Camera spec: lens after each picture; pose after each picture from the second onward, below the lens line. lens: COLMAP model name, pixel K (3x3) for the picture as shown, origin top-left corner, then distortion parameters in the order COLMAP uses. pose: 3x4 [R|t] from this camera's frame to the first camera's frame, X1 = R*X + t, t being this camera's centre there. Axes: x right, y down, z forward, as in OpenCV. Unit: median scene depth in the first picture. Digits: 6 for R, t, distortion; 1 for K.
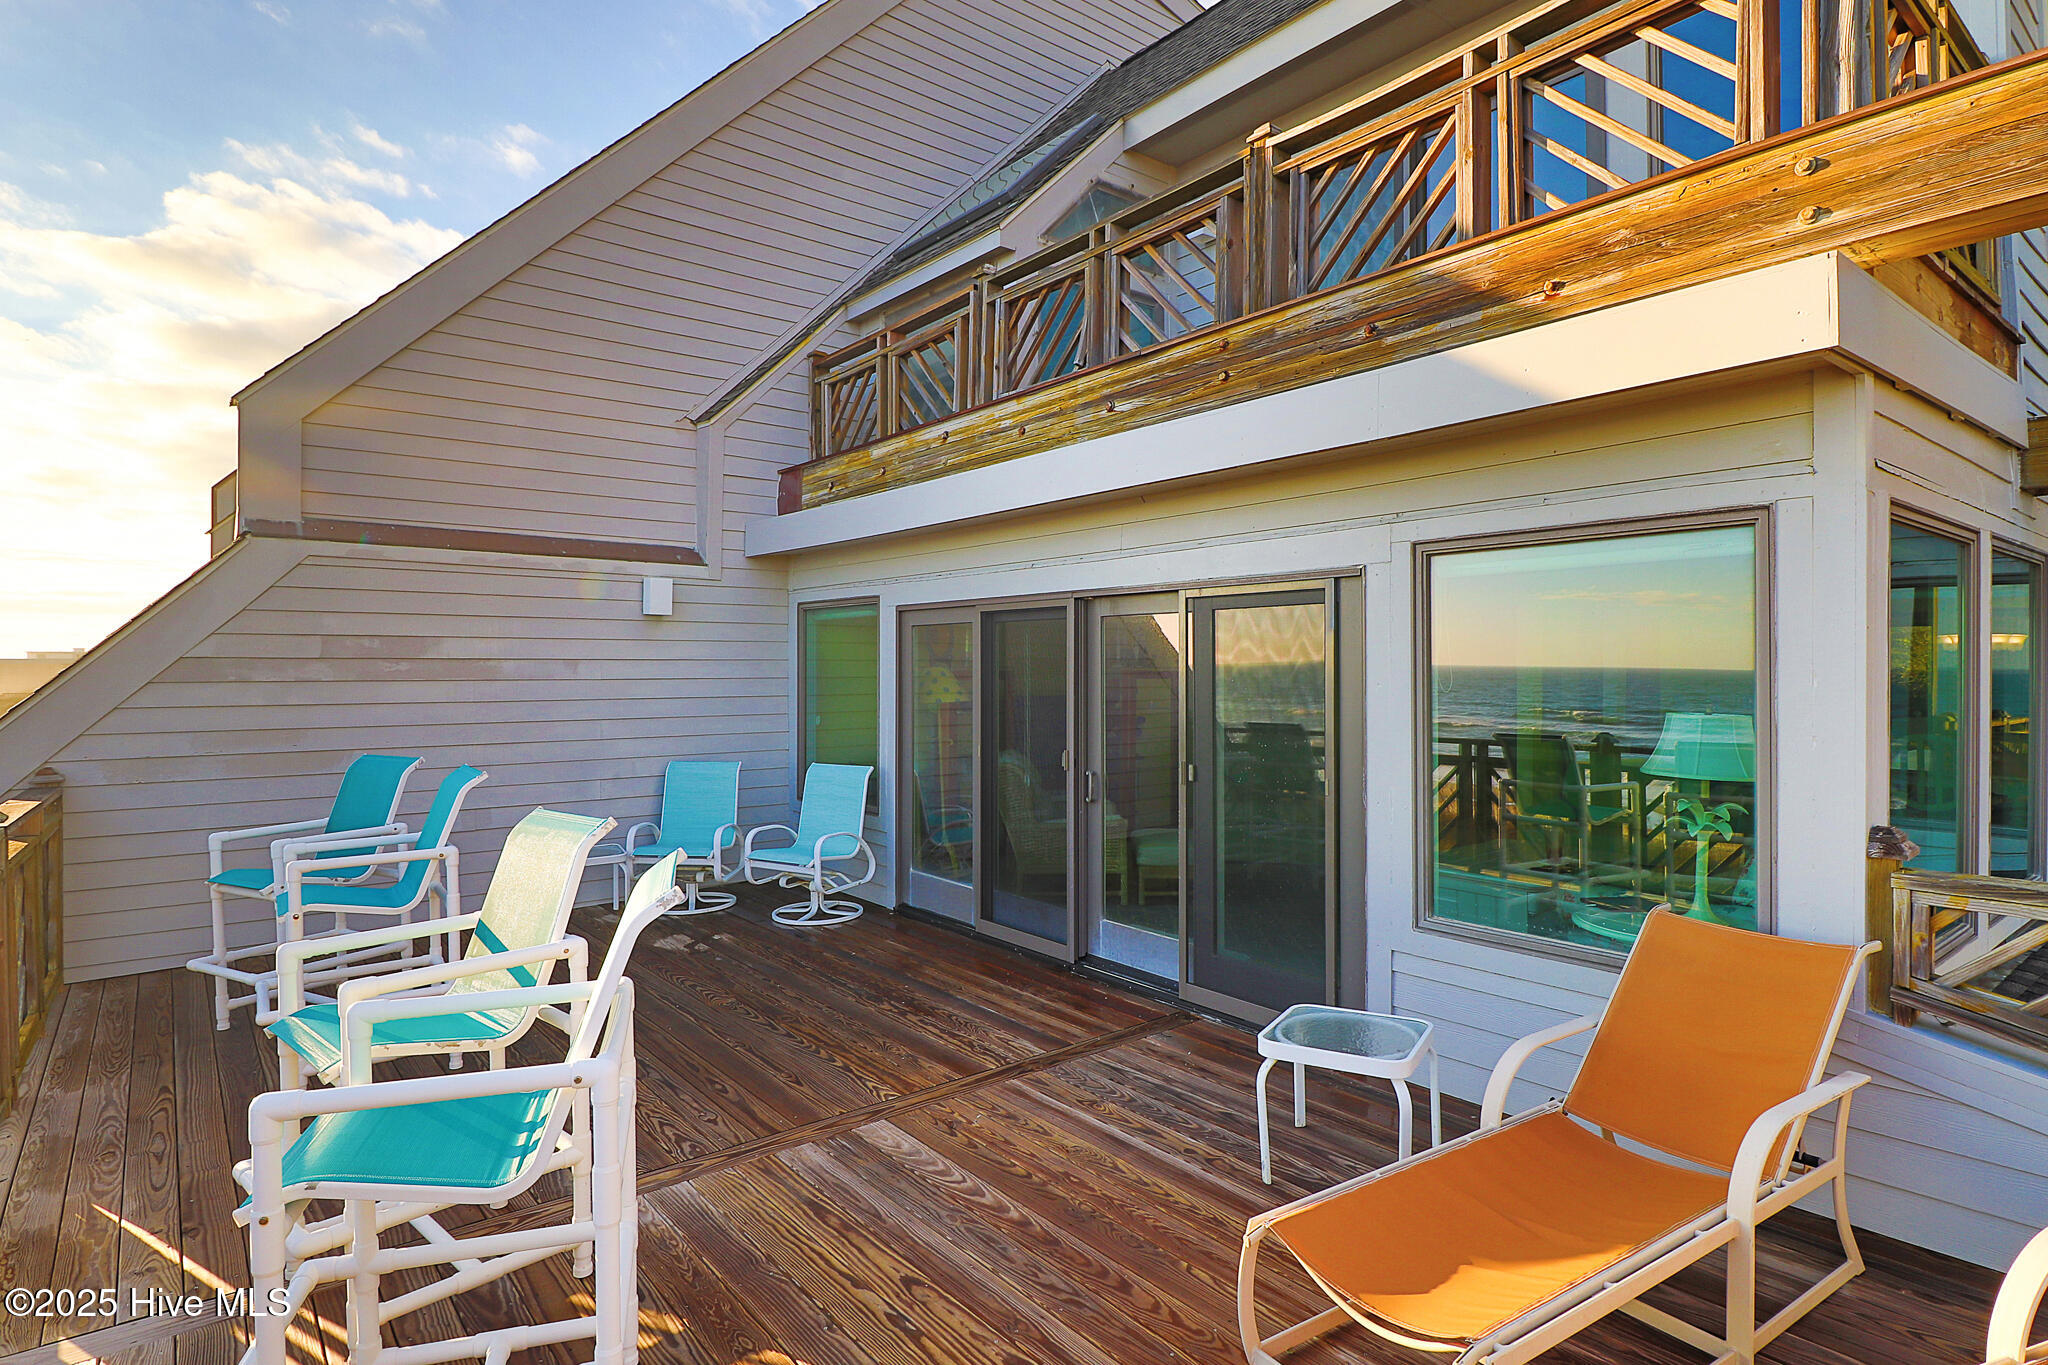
lens RADIAL K [[1103.4, 0, 1028.5], [0, 1103.4, 672.0], [0, 0, 1]] dist [-0.000132, -0.000534]
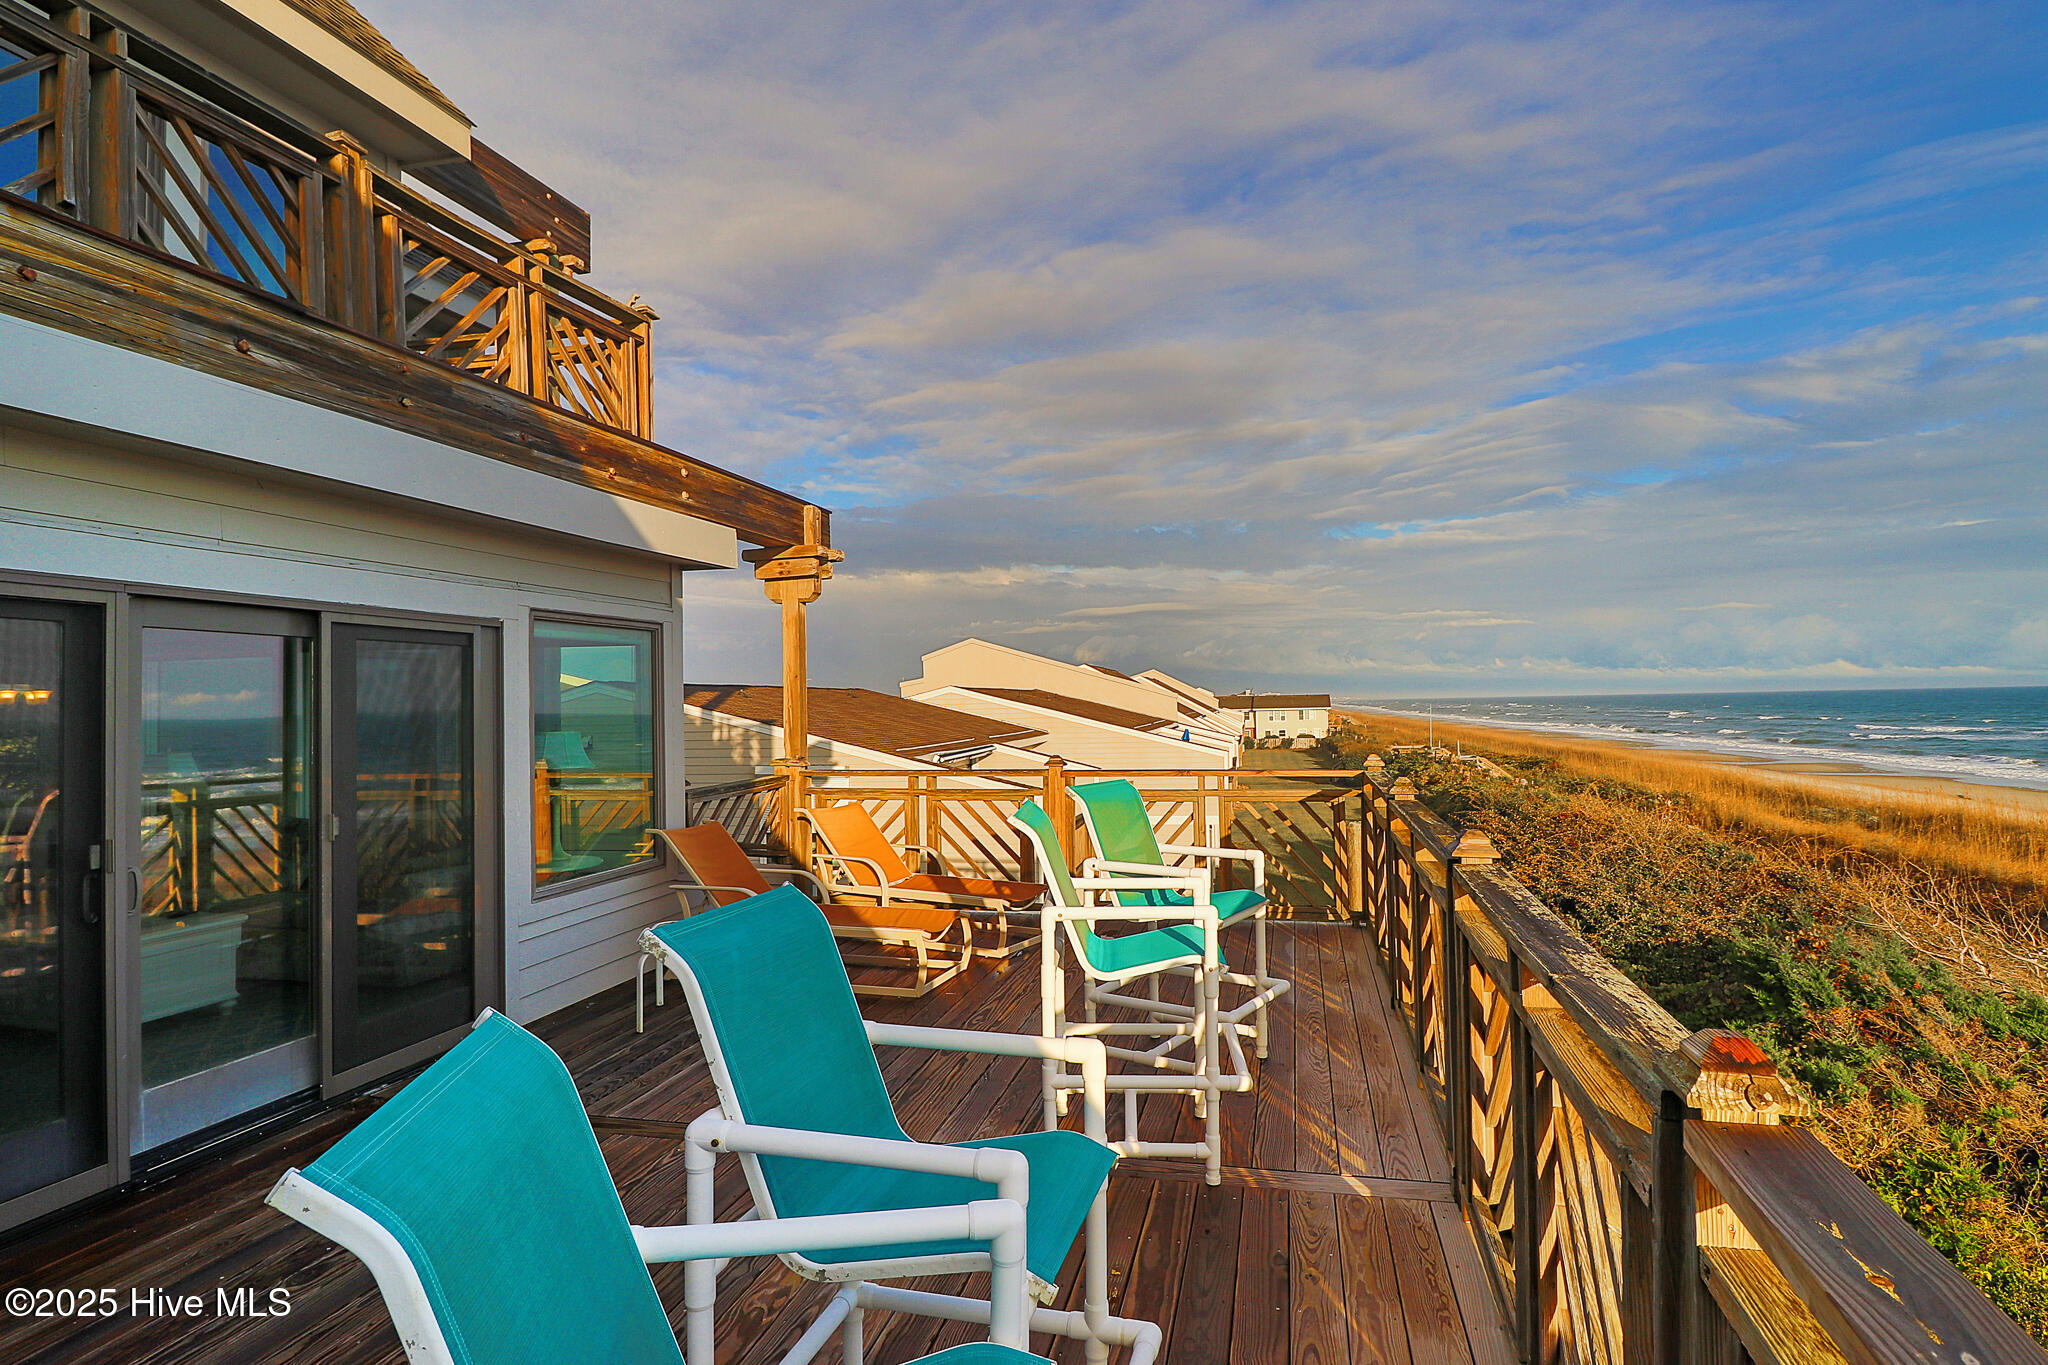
lens RADIAL K [[1103.4, 0, 1028.5], [0, 1103.4, 672.0], [0, 0, 1]] dist [-0.000132, -0.000534]
pose [[-0.626212, 0.033809, 0.778919, -0.974365], [0.019796, 0.999427, -0.027465, 0.007212], [-0.779401, -0.001780, -0.626523, 1.257110]]
